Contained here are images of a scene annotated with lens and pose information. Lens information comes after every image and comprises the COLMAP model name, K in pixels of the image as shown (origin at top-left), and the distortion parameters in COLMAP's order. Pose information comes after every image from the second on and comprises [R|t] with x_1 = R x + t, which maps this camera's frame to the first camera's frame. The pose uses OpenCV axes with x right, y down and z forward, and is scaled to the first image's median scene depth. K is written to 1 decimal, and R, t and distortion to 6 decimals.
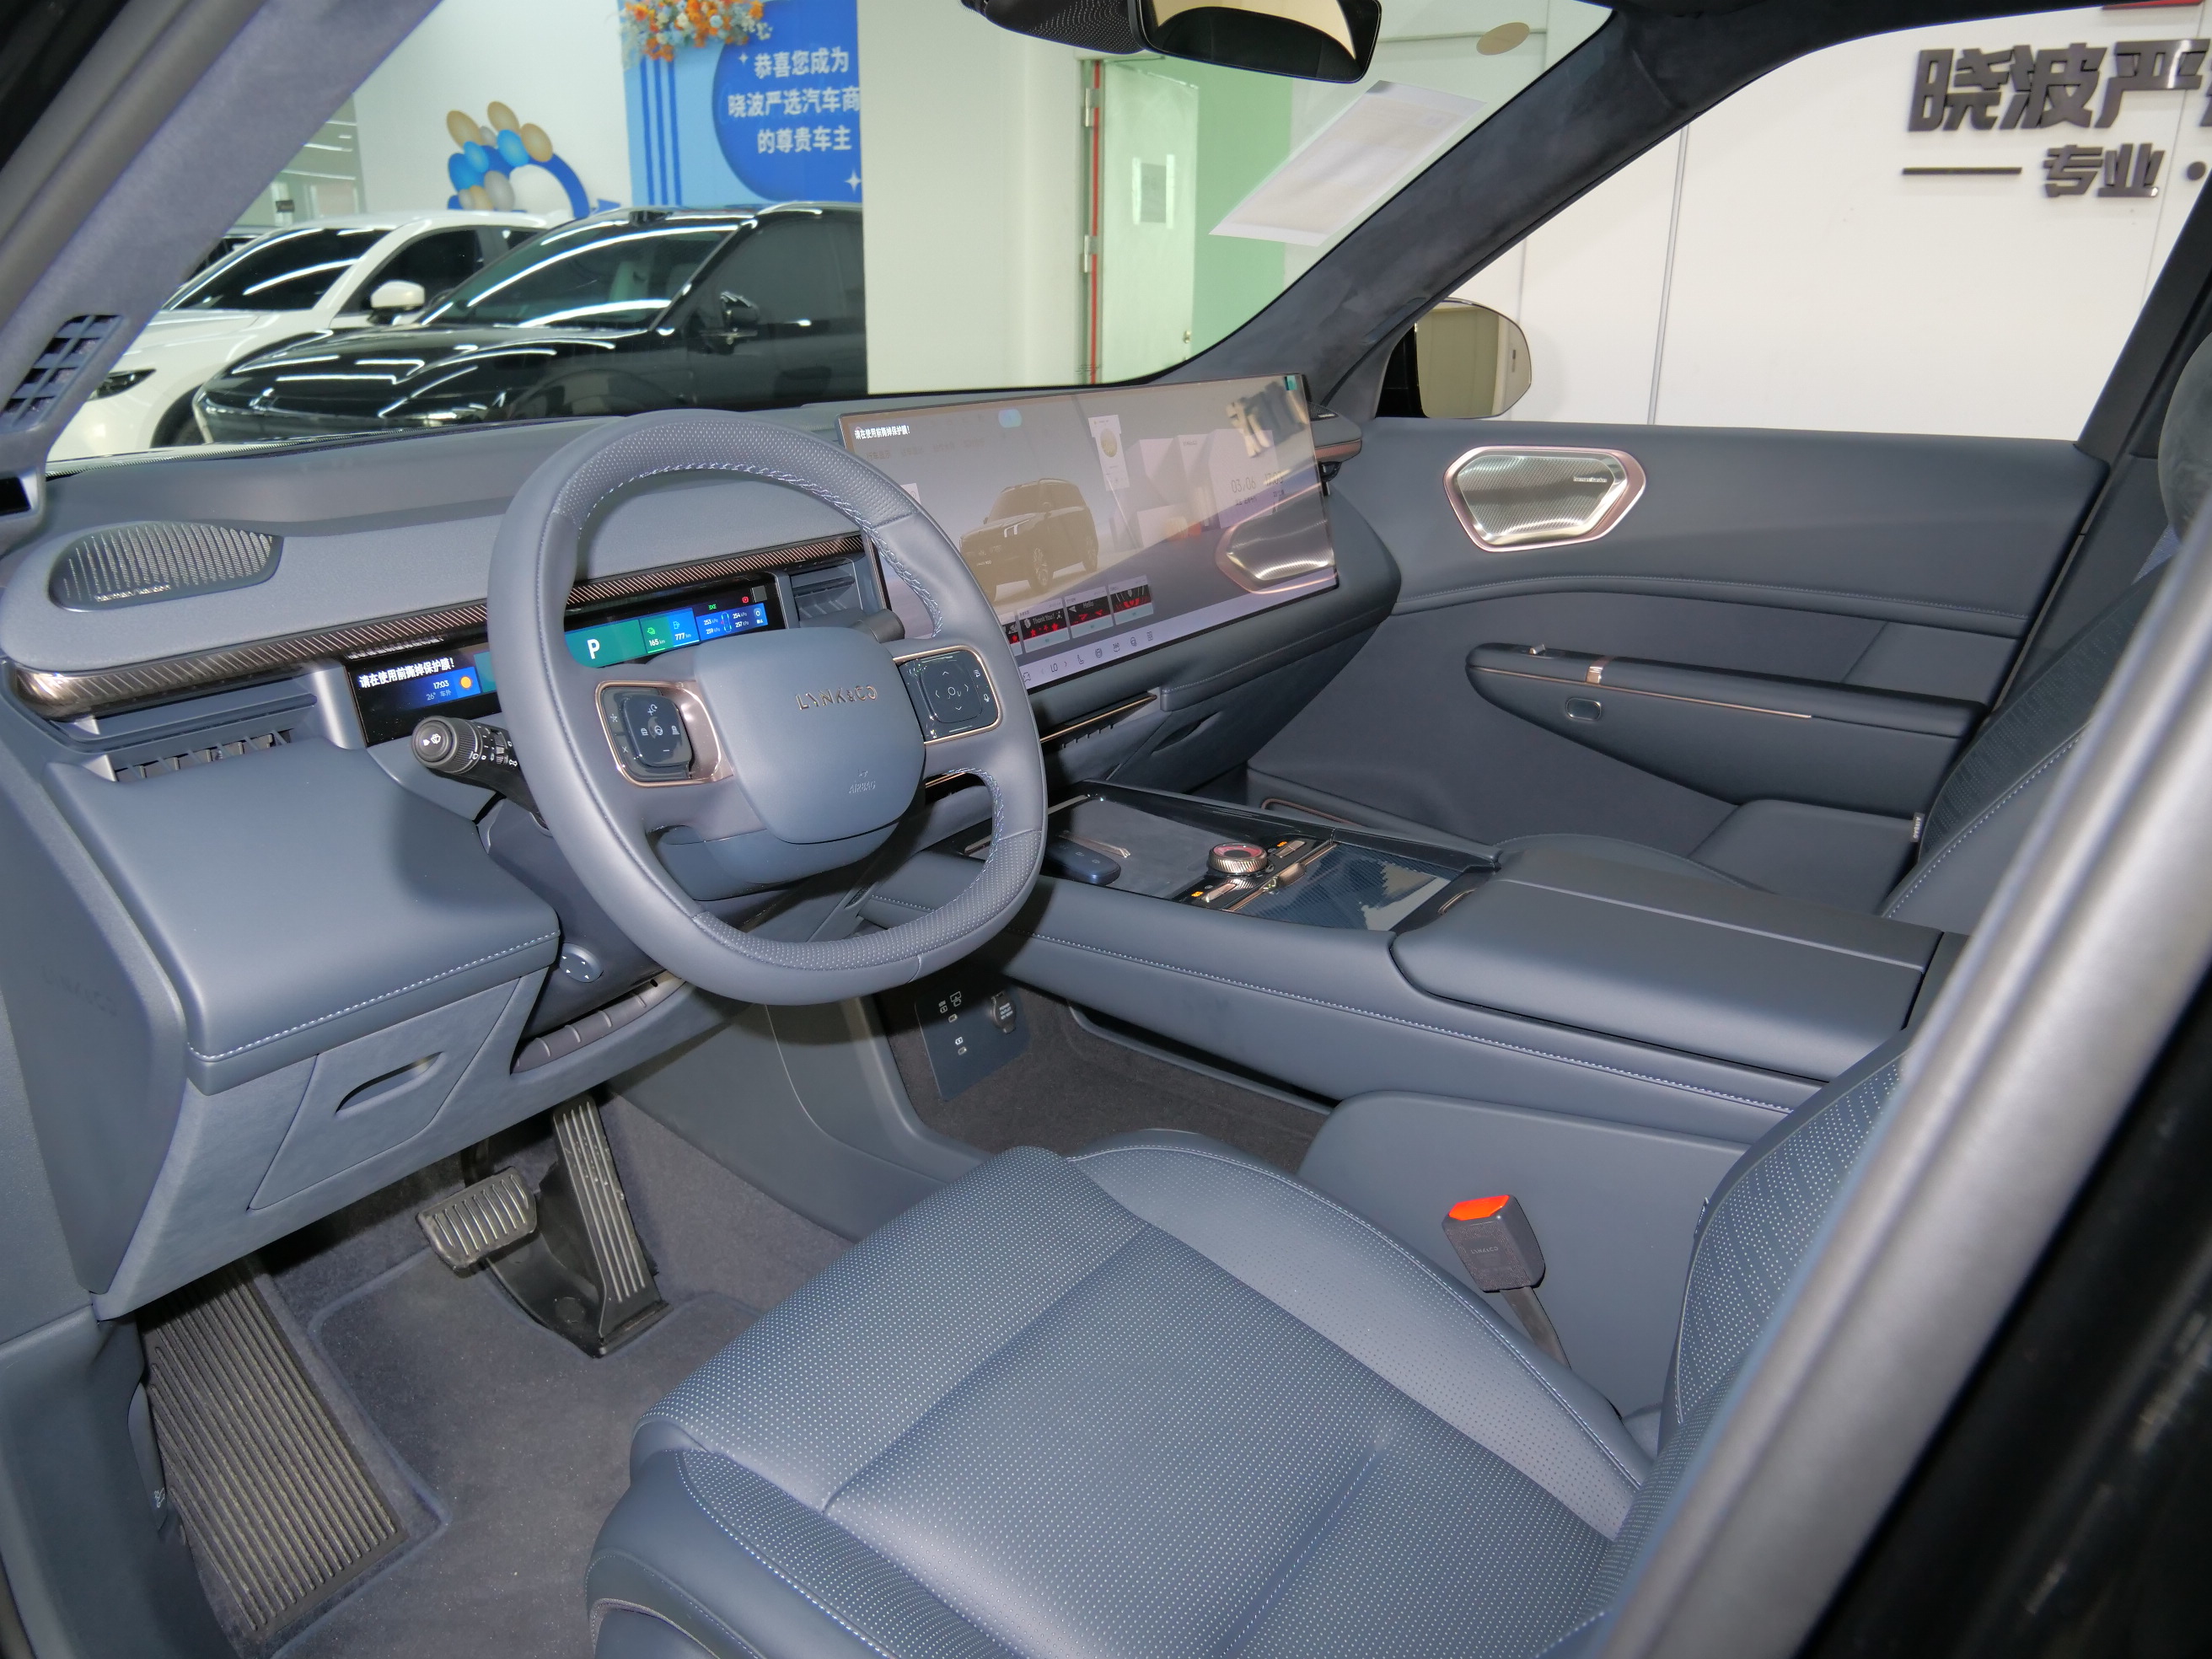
lens RADIAL K [[1595.3, 0, 1099.1], [0, 1595.3, 841.0], [0, 0, 1]] dist [-0.048824, 0.017886]
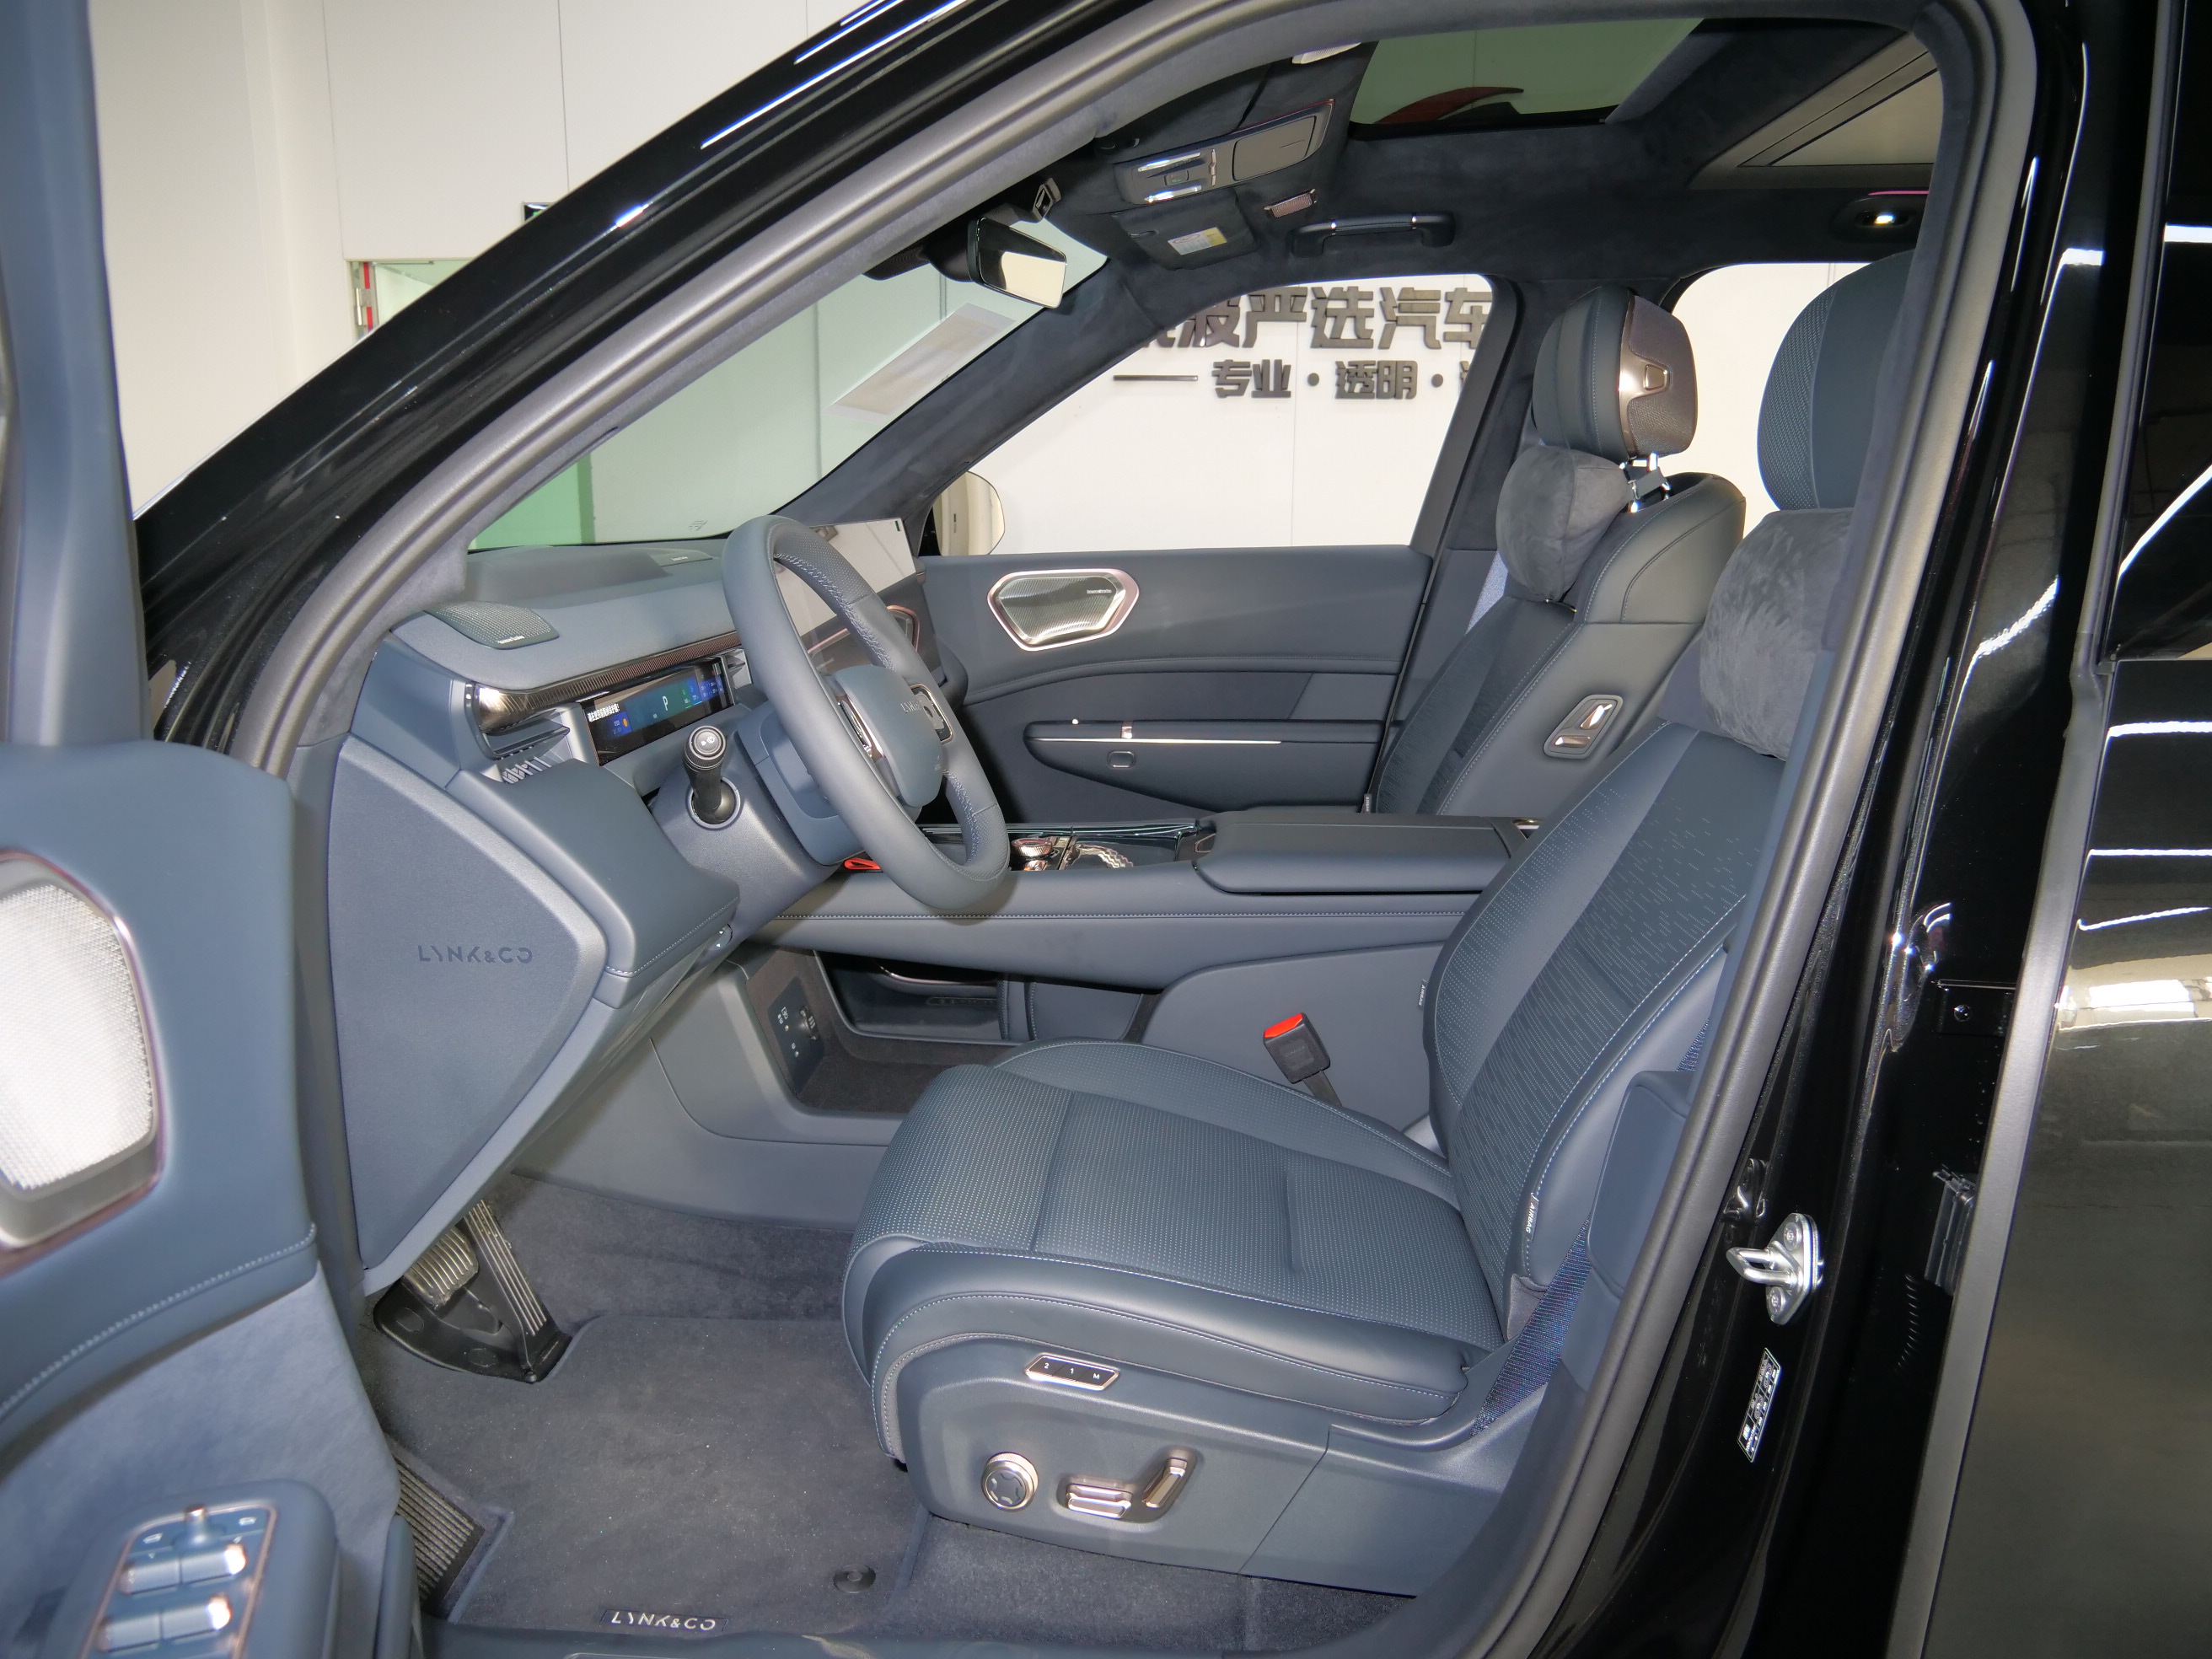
lens RADIAL K [[1595.3, 0, 1100.6], [0, 1595.3, 817.7], [0, 0, 1]] dist [-0.048824, 0.017886]
pose [[0.872250, -0.106379, 0.477350, -0.344920], [0.167520, 0.981999, -0.087264, 0.077794], [-0.459475, 0.156081, 0.874369, -0.151850]]
